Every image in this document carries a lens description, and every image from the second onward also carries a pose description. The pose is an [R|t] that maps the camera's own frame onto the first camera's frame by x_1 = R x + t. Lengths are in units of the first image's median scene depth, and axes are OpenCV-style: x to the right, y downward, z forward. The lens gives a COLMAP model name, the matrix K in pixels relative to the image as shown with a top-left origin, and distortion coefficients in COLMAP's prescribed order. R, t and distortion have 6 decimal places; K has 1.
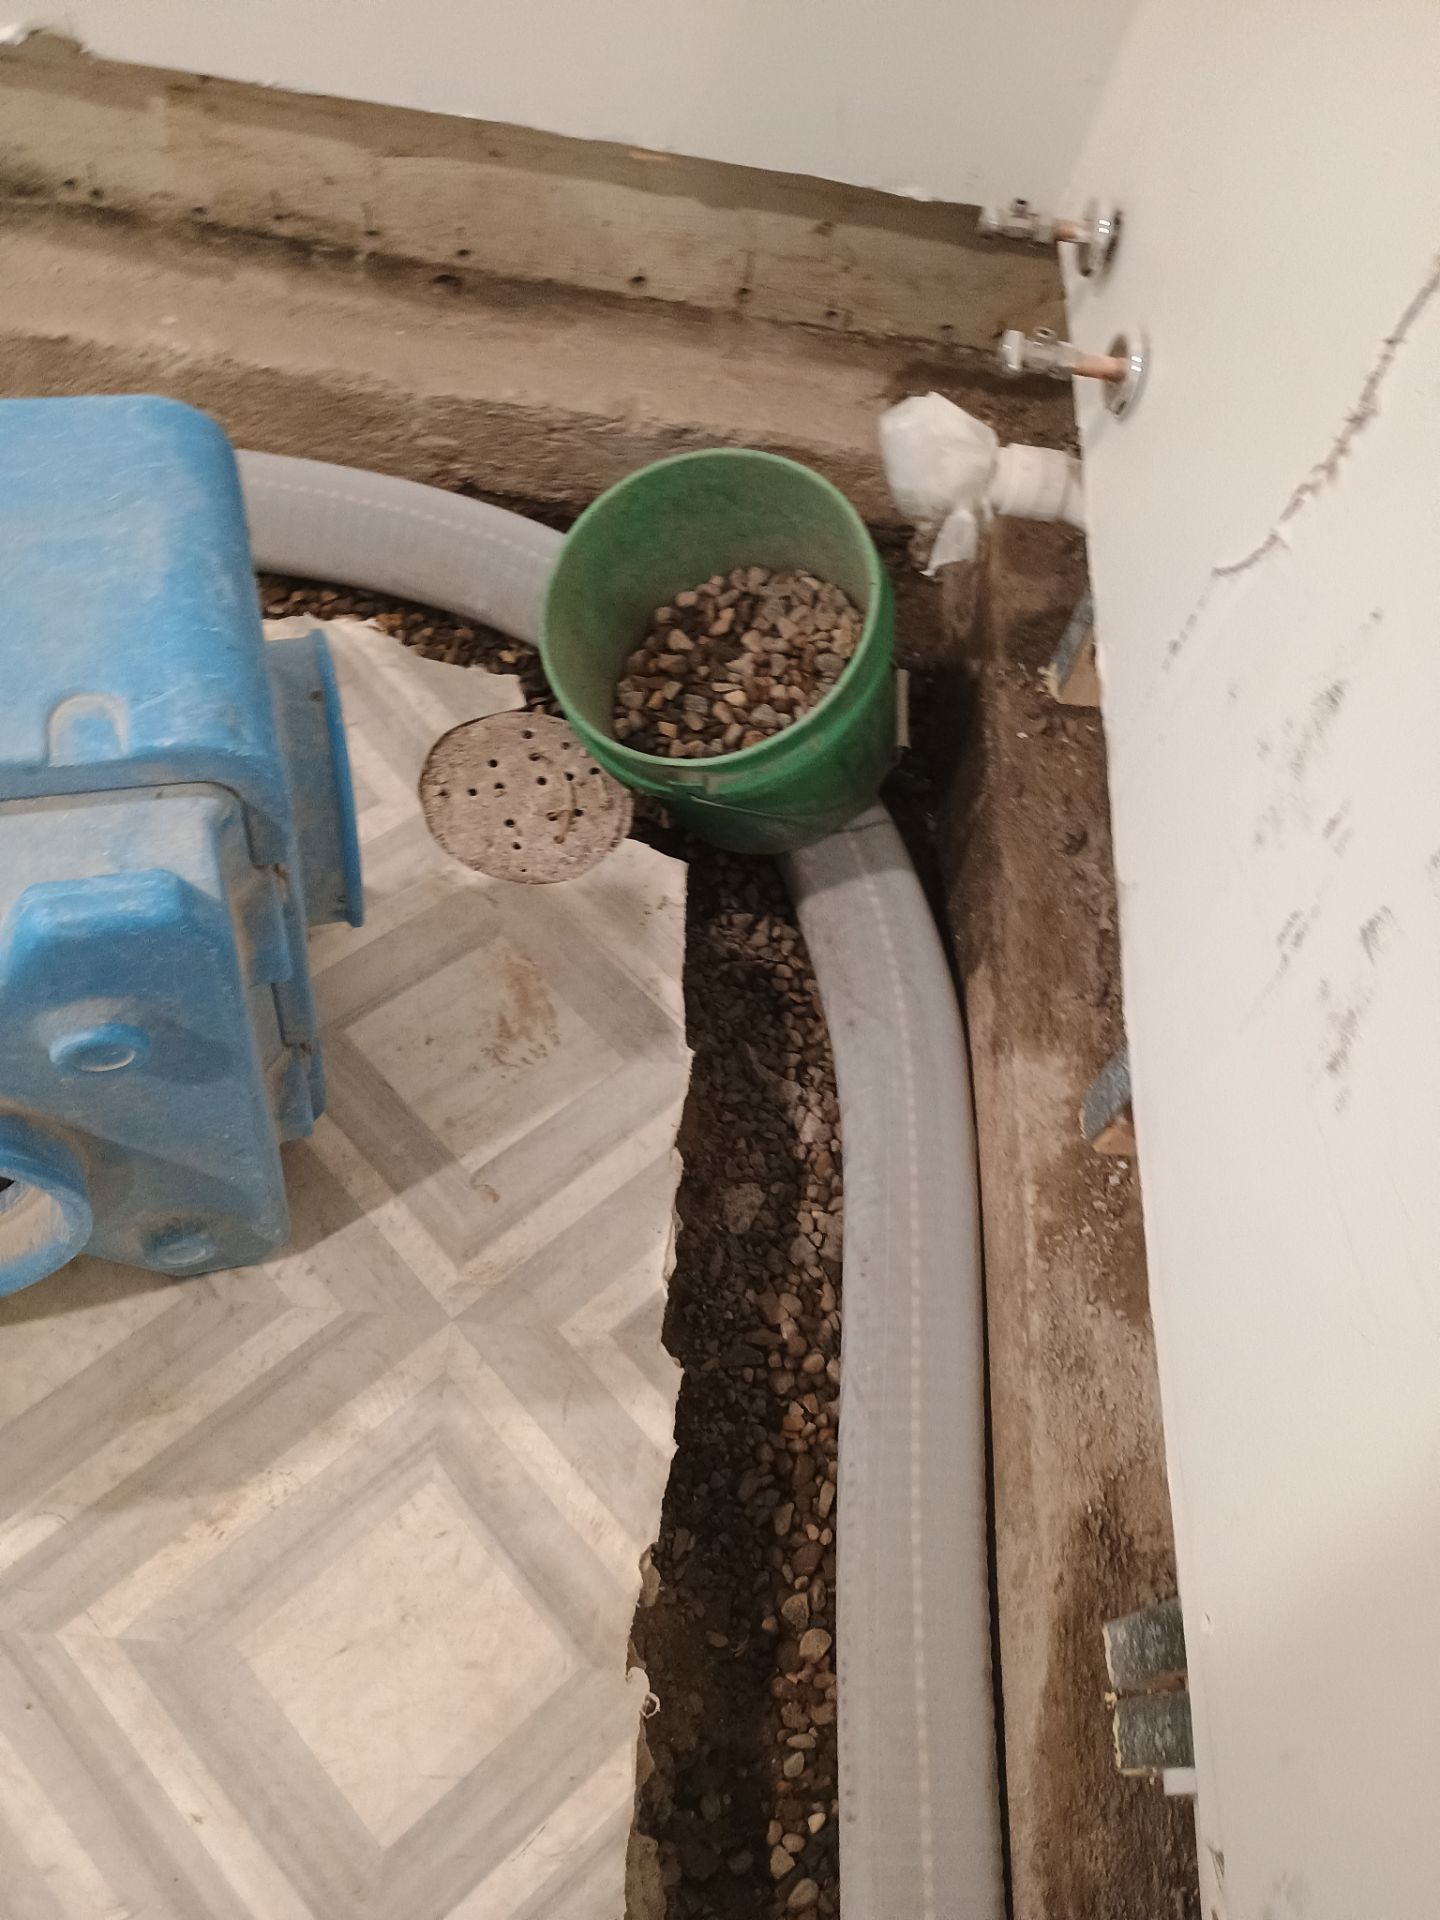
lens RADIAL K [[1616.4, 0, 718.3], [0, 1616.4, 954.6], [0, 0, 1]] dist [0.043049, -0.055597]
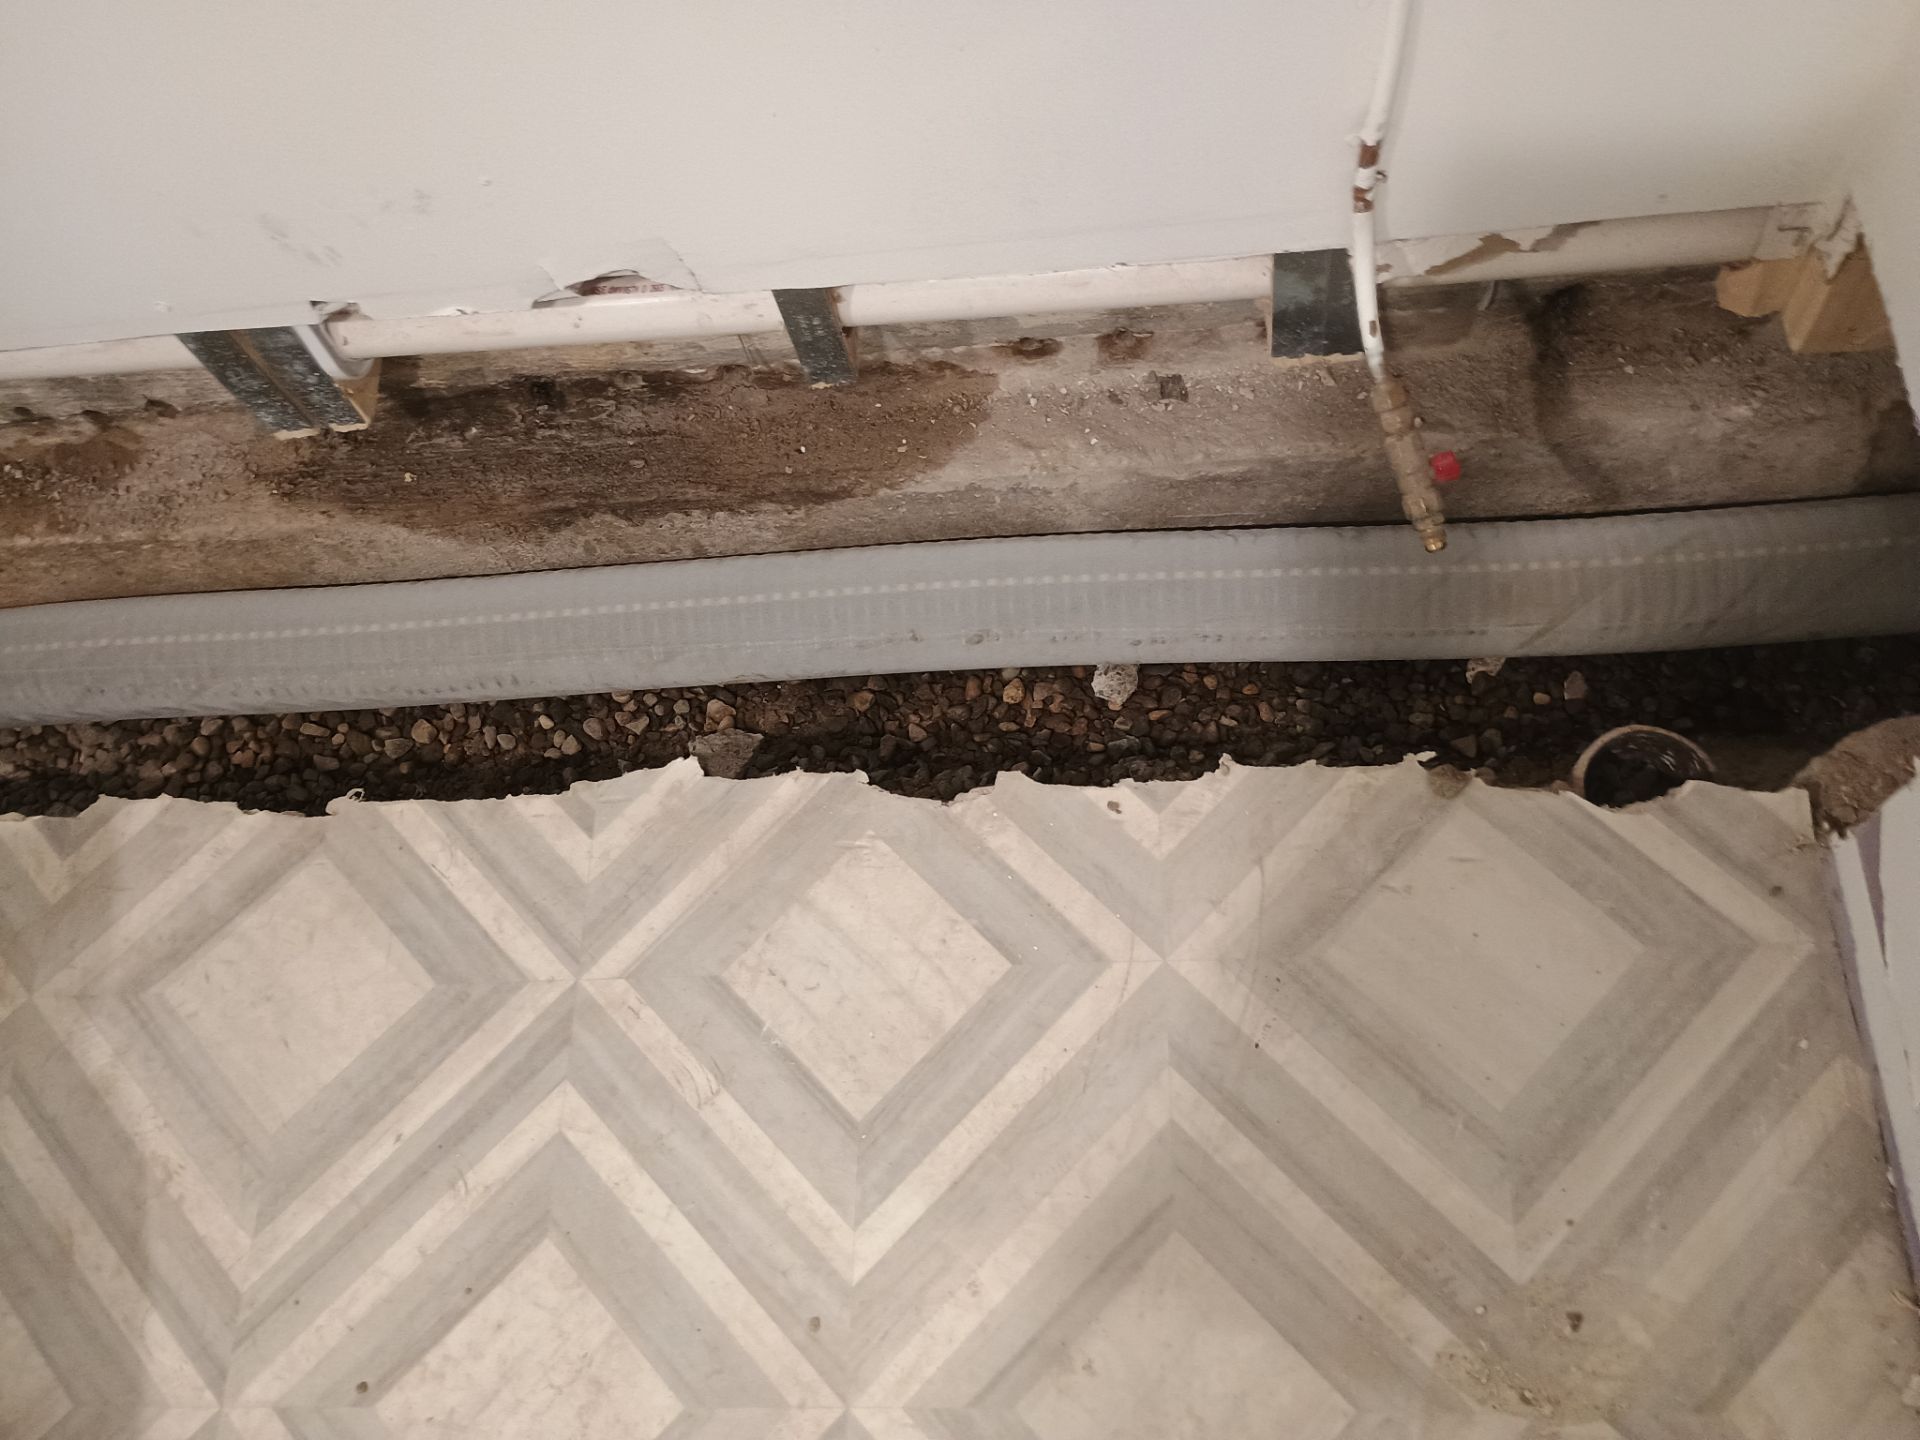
lens RADIAL K [[1616.4, 0, 963.4], [0, 1616.4, 722.7], [0, 0, 1]] dist [0.043049, -0.055597]
pose [[-0.063683, -0.962191, 0.264827, -0.305434], [0.930109, 0.038959, 0.365211, 0.387501], [-0.361720, 0.269576, 0.892461, -0.251226]]
